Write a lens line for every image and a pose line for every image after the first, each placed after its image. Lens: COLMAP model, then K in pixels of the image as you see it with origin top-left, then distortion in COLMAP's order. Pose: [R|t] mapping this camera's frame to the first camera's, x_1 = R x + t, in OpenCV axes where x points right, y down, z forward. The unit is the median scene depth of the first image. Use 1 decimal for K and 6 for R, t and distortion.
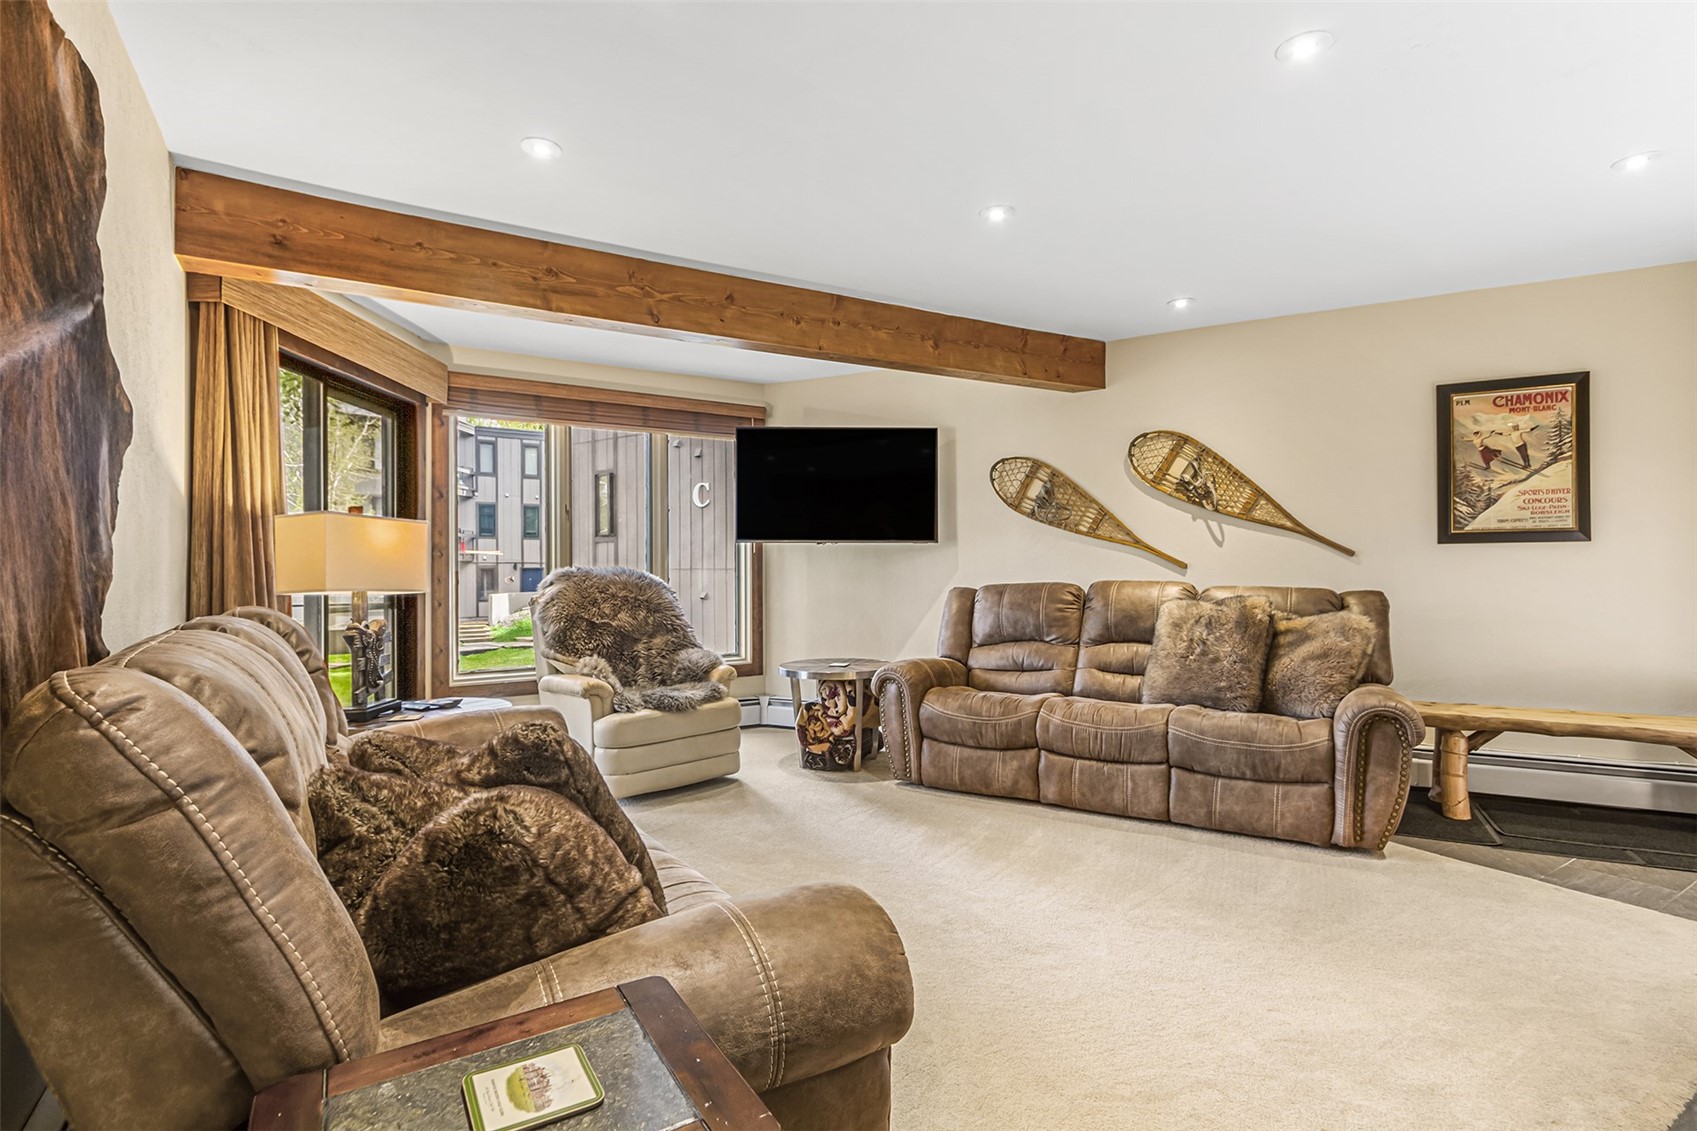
lens RADIAL K [[809.5, 0, 854.4], [0, 809.5, 573.3], [0, 0, 1]] dist [-0.000592, 0.008368]
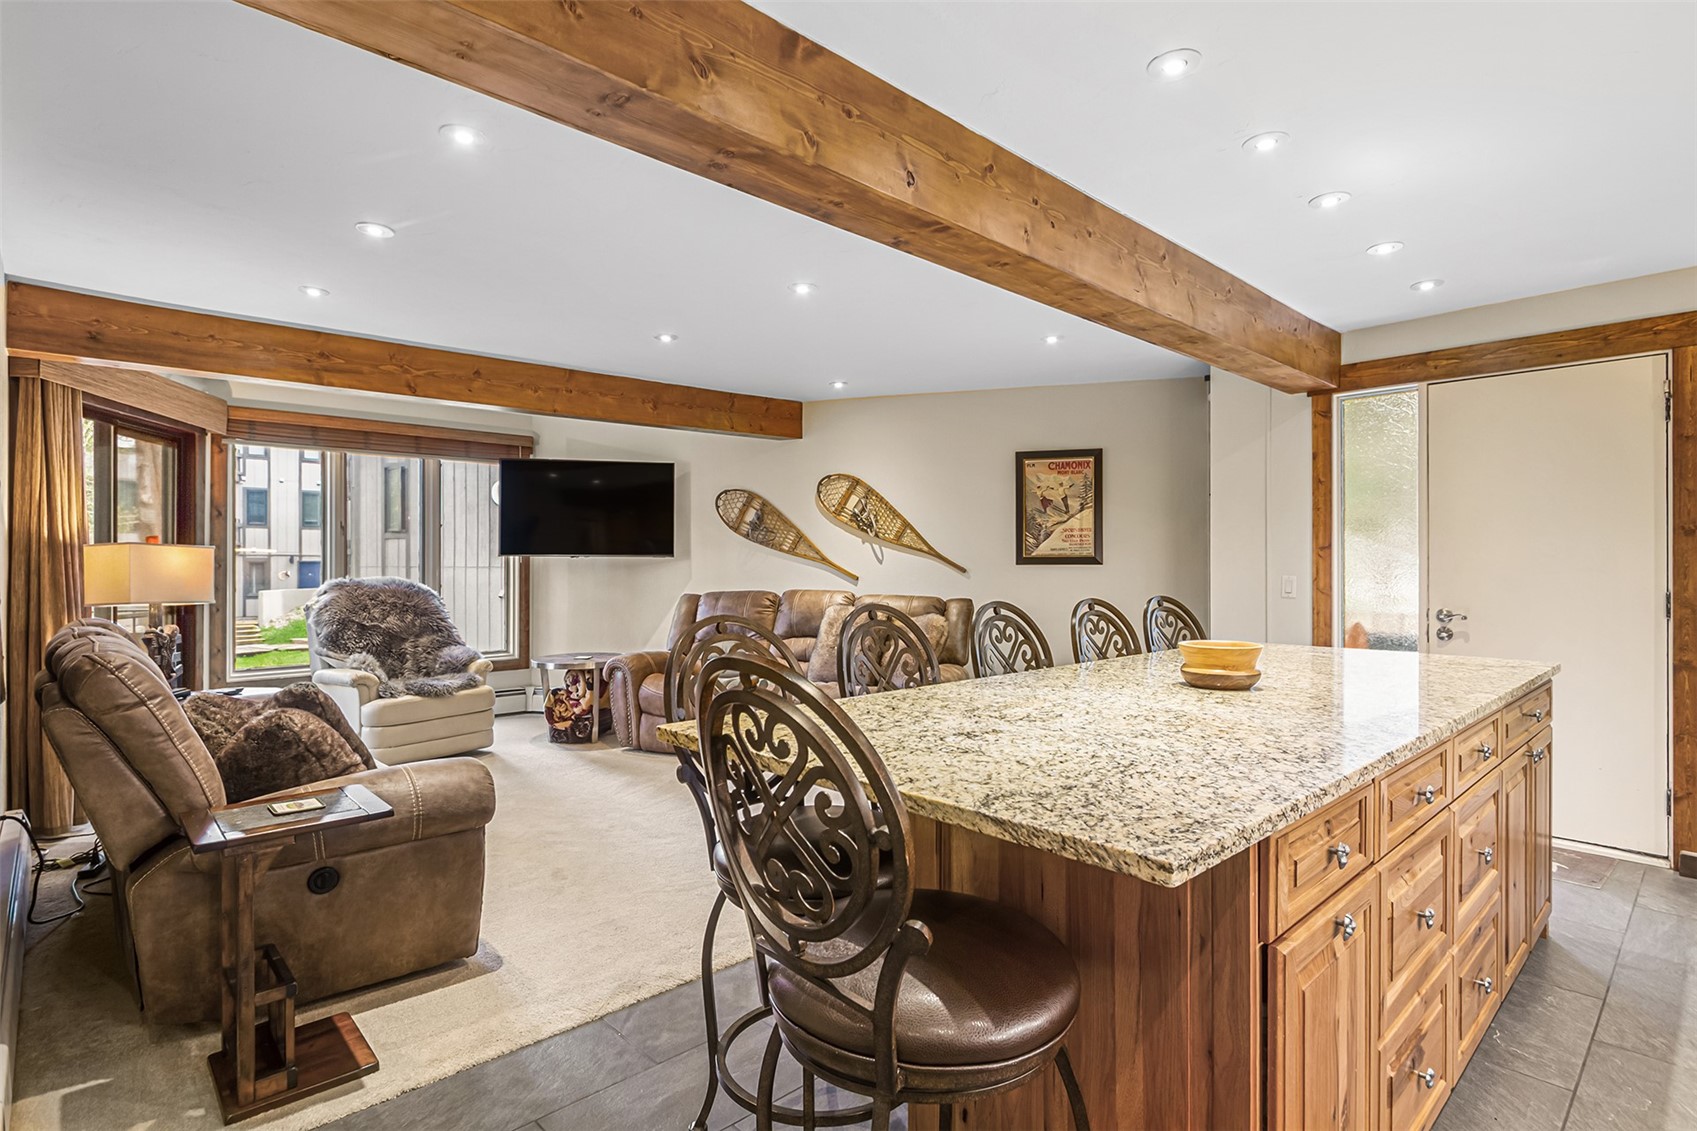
lens RADIAL K [[842.3, 0, 848.5], [0, 842.3, 565.5], [0, 0, 1]] dist [0.001539, -0.000476]
pose [[0.982513, 0.005224, 0.186121, 0.154878], [-0.004883, 0.999985, -0.002292, -0.028765], [-0.186130, 0.001343, 0.982524, -0.369130]]
